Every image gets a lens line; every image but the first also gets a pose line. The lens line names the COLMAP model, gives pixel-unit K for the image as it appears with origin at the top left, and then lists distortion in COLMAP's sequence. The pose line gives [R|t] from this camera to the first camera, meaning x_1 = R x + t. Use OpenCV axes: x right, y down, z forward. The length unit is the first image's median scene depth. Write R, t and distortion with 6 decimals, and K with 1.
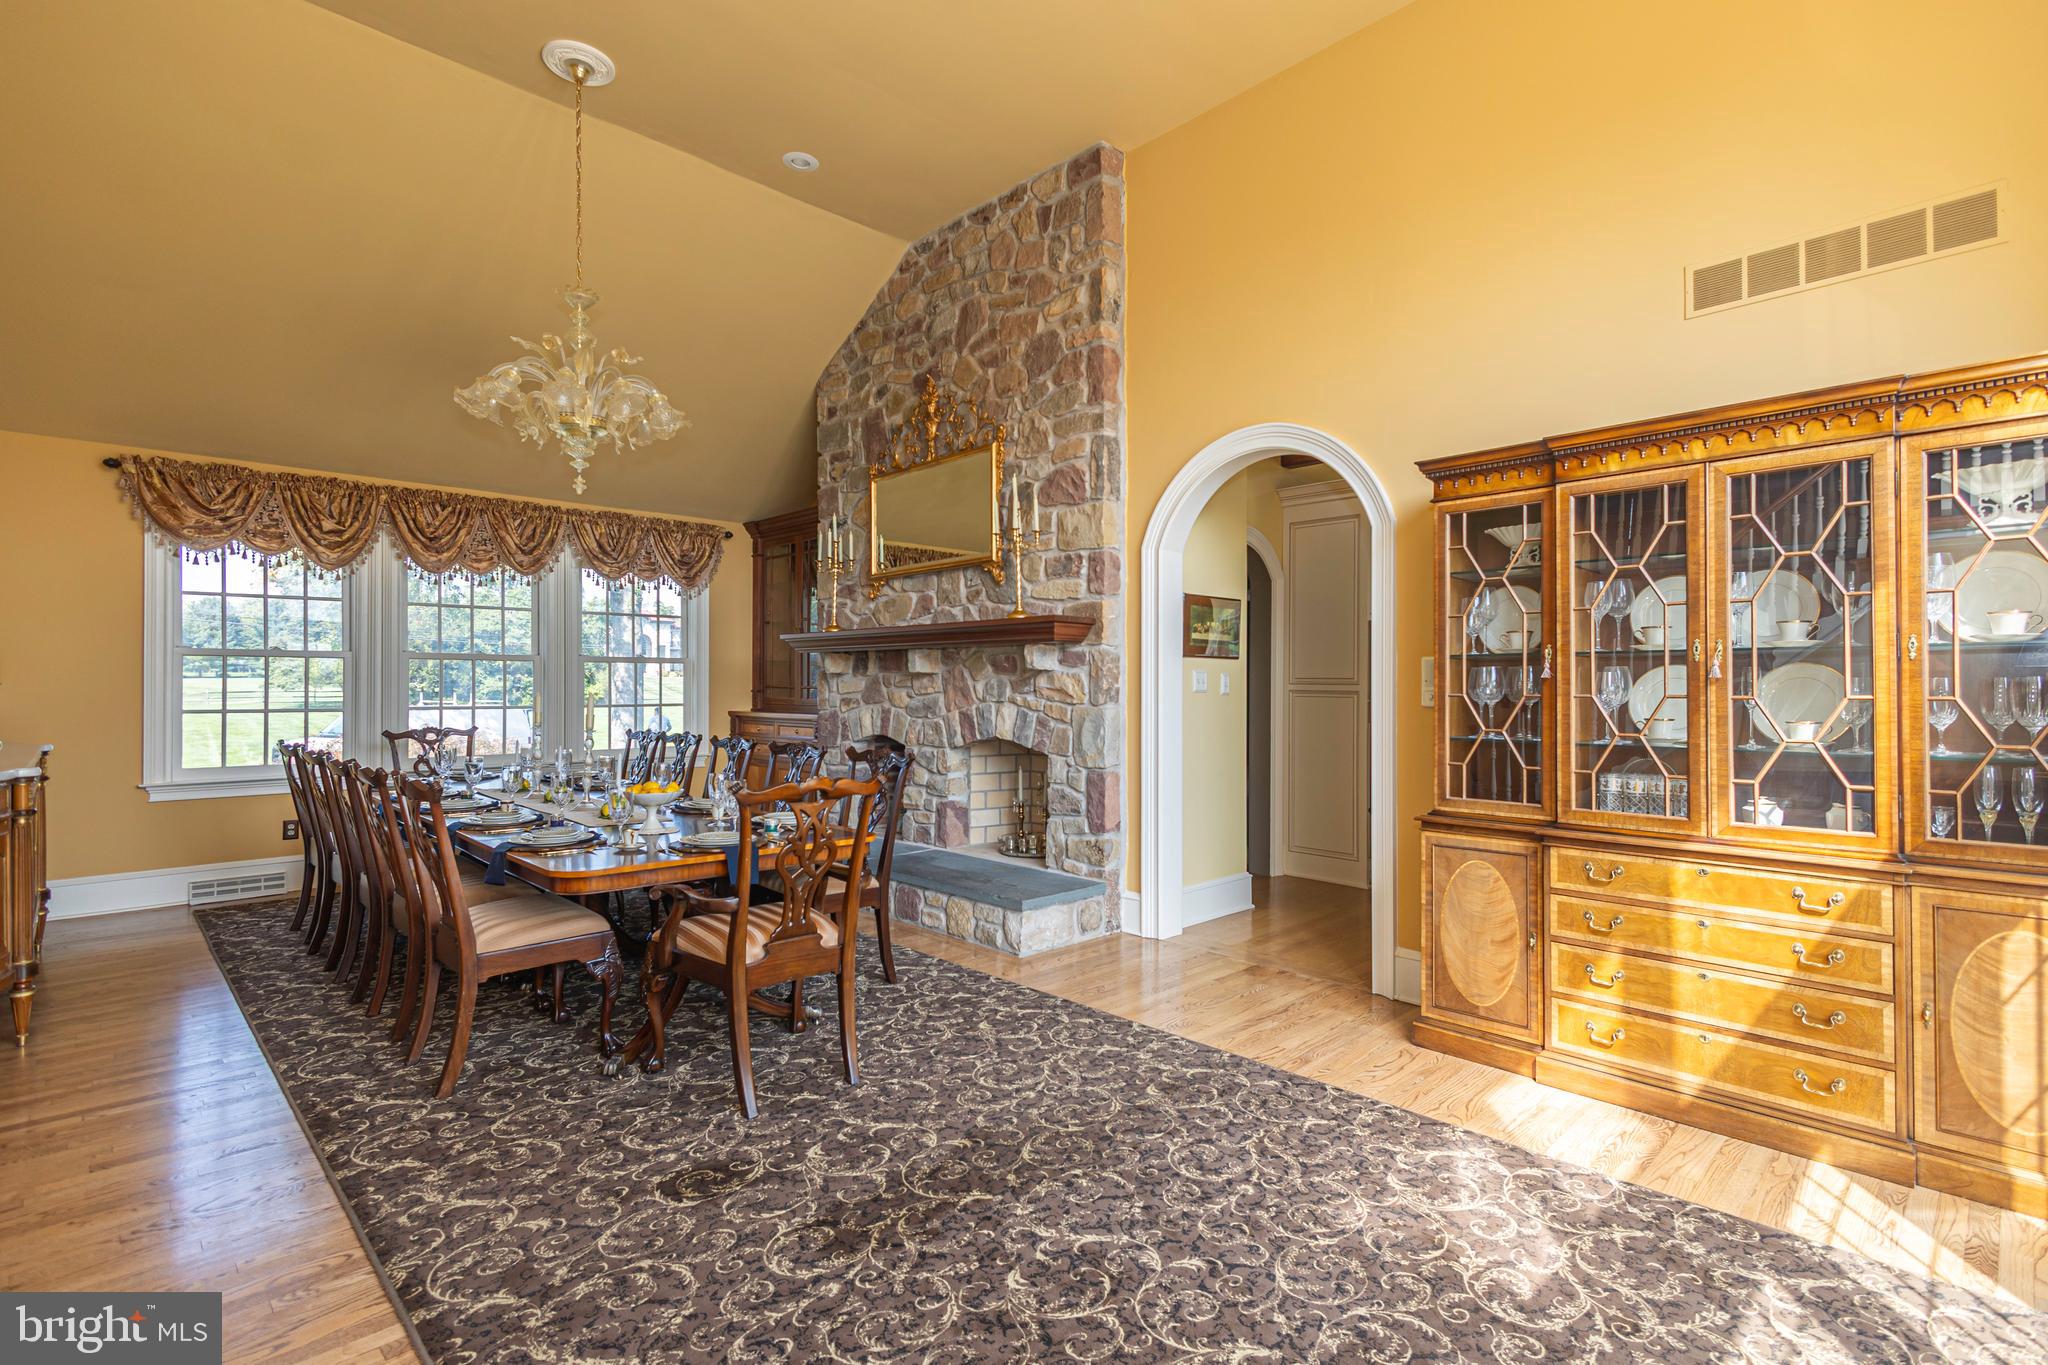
lens RADIAL K [[953.8, 0, 1030.6], [0, 953.8, 687.1], [0, 0, 1]] dist [0.009575, -0.001464]
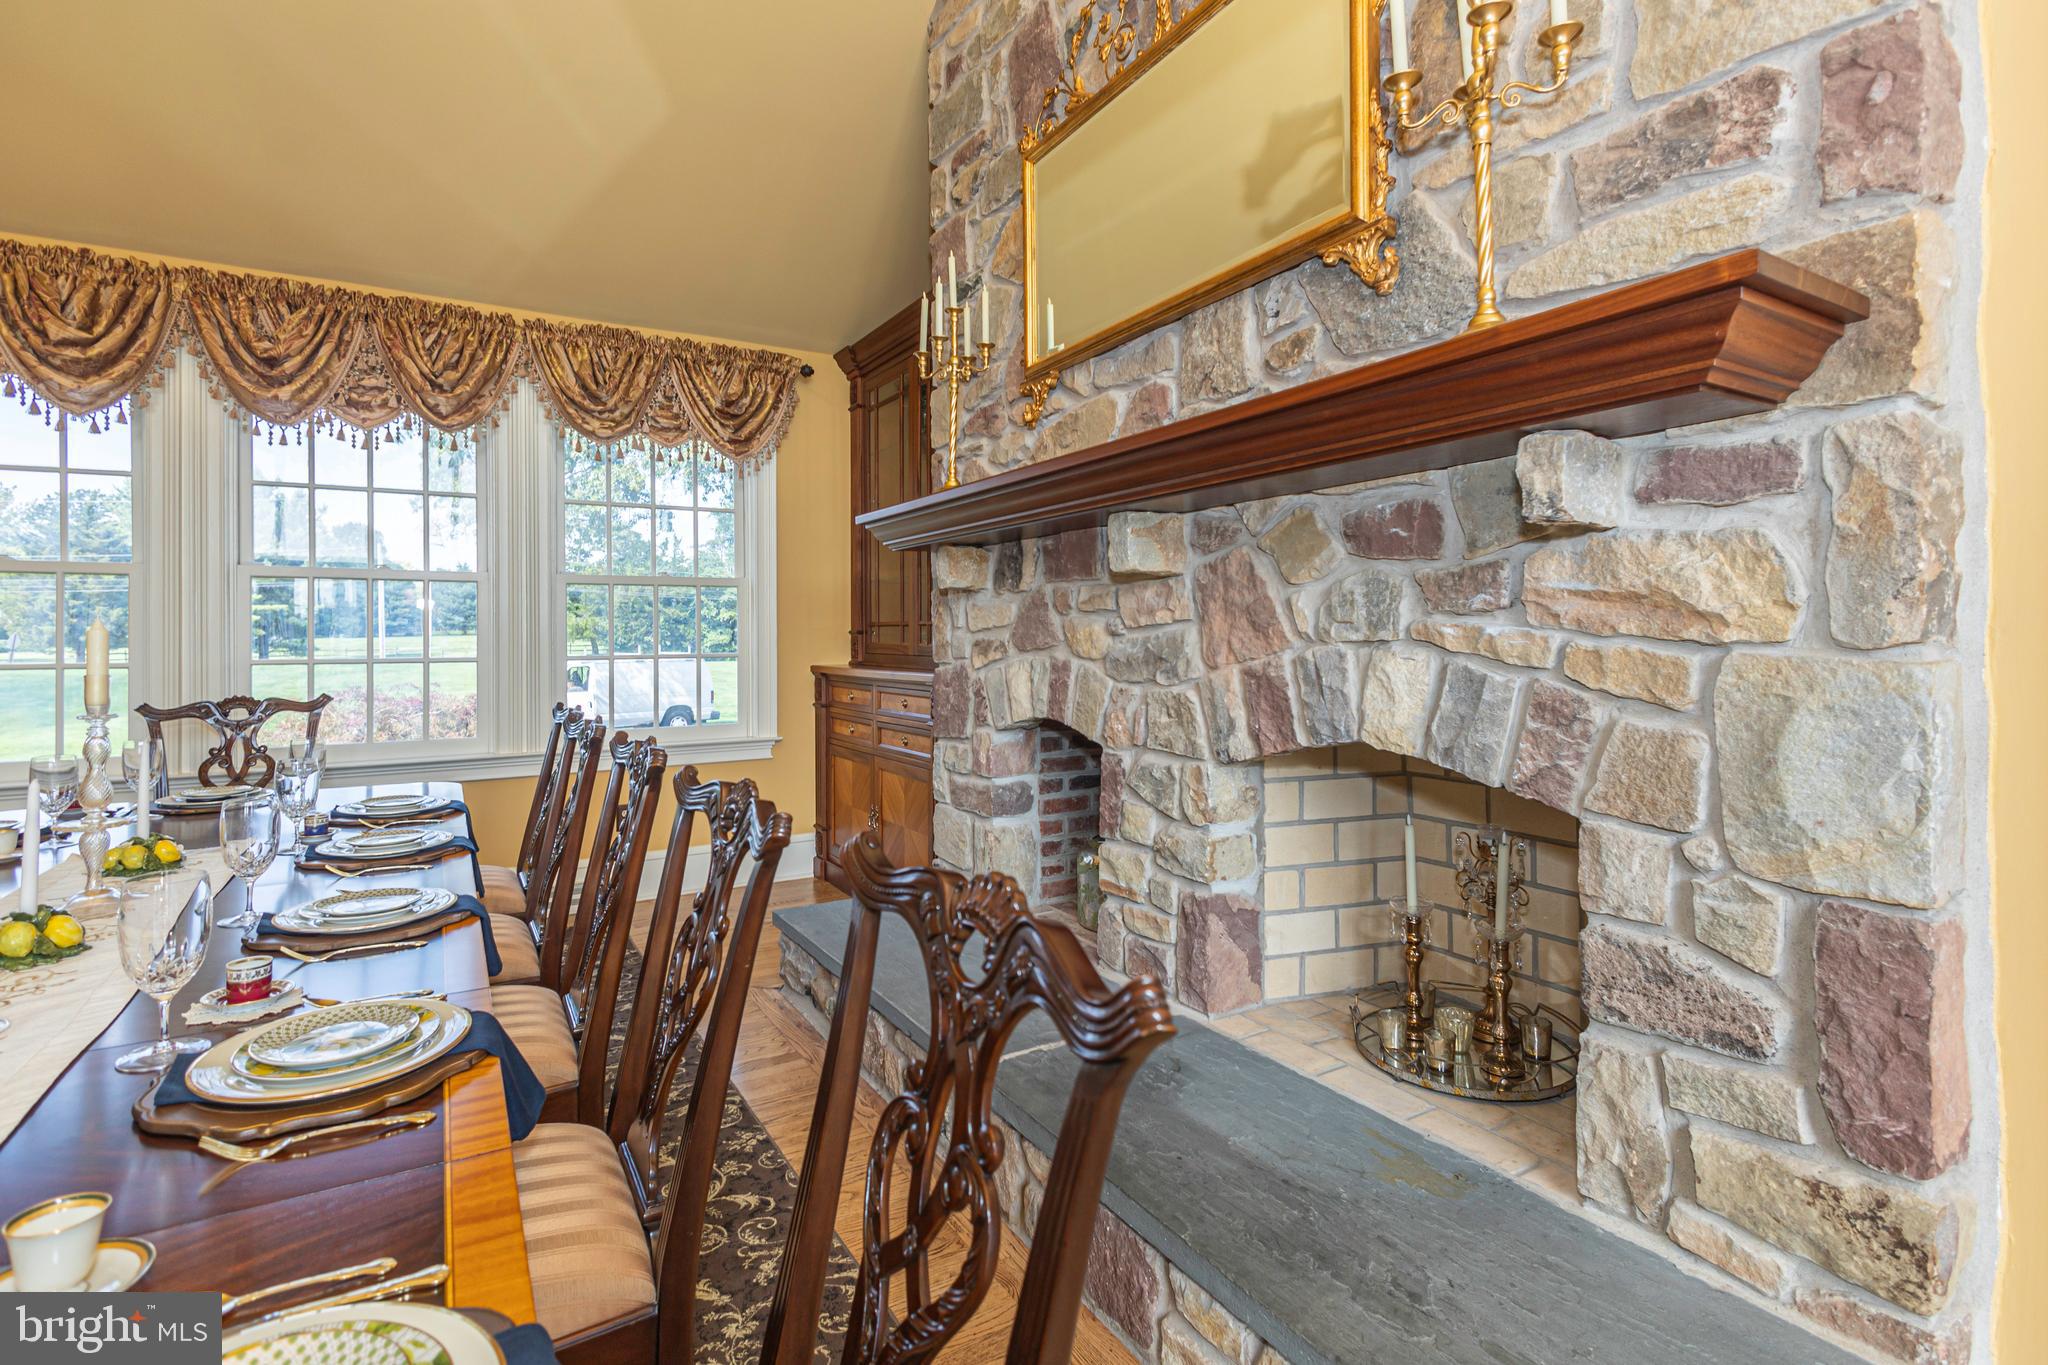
lens RADIAL K [[953.8, 0, 1028.3], [0, 953.8, 640.9], [0, 0, 1]] dist [0.009575, -0.001464]
pose [[0.978415, -0.005491, -0.206576, -0.080310], [0.005772, 0.999983, 0.000755, 0.013614], [0.206568, -0.001931, 0.978430, 0.612925]]
